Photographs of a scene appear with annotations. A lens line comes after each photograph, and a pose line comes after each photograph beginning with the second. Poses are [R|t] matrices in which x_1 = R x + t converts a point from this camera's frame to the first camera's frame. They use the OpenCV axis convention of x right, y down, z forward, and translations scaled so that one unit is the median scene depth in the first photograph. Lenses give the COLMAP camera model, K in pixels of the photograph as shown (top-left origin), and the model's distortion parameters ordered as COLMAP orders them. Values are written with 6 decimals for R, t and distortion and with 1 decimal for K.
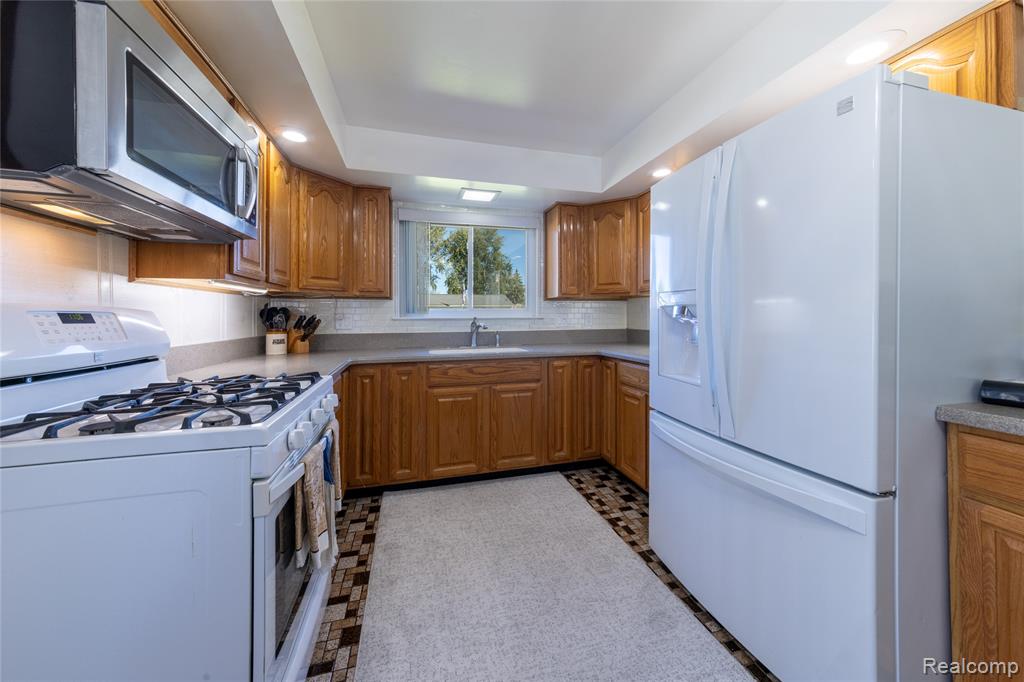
lens RADIAL K [[341.9, 0, 508.6], [0, 341.9, 311.6], [0, 0, 1]] dist [-0.000529, -0.000261]
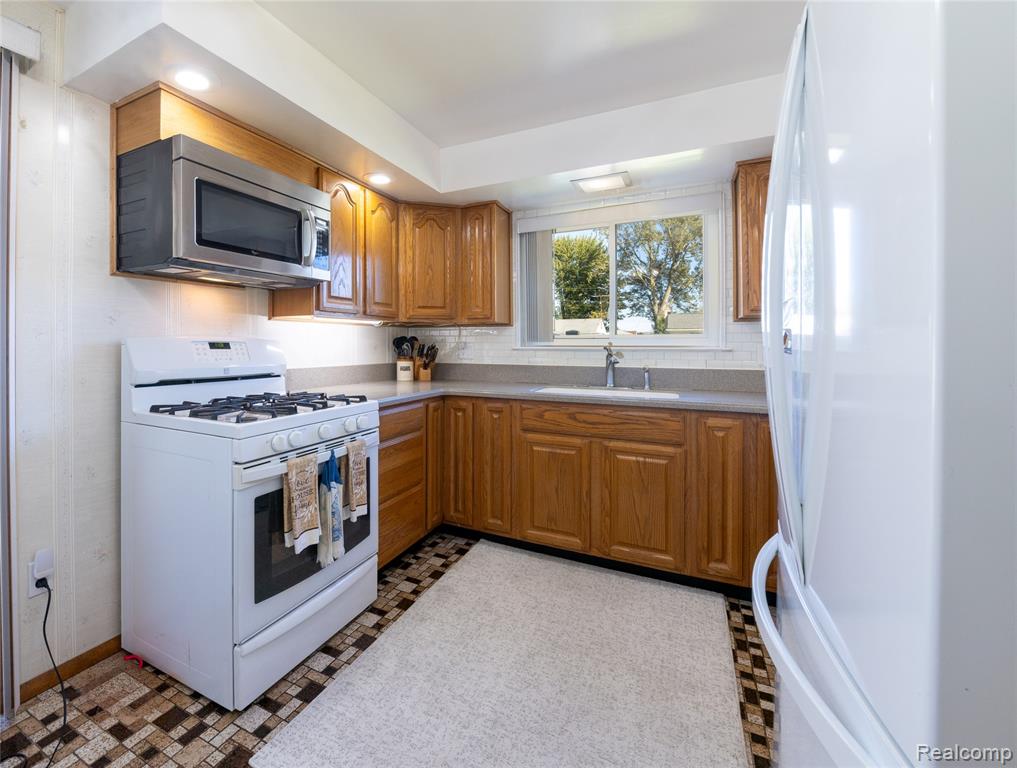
lens RADIAL K [[463.4, 0, 505.1], [0, 463.4, 339.9], [0, 0, 1]] dist [0.002994, -0.013663]
pose [[0.751880, 0.000674, -0.659300, 0.502489], [0.001826, 0.999994, 0.003104, -0.005227], [0.659298, -0.003538, 0.751874, 0.118952]]
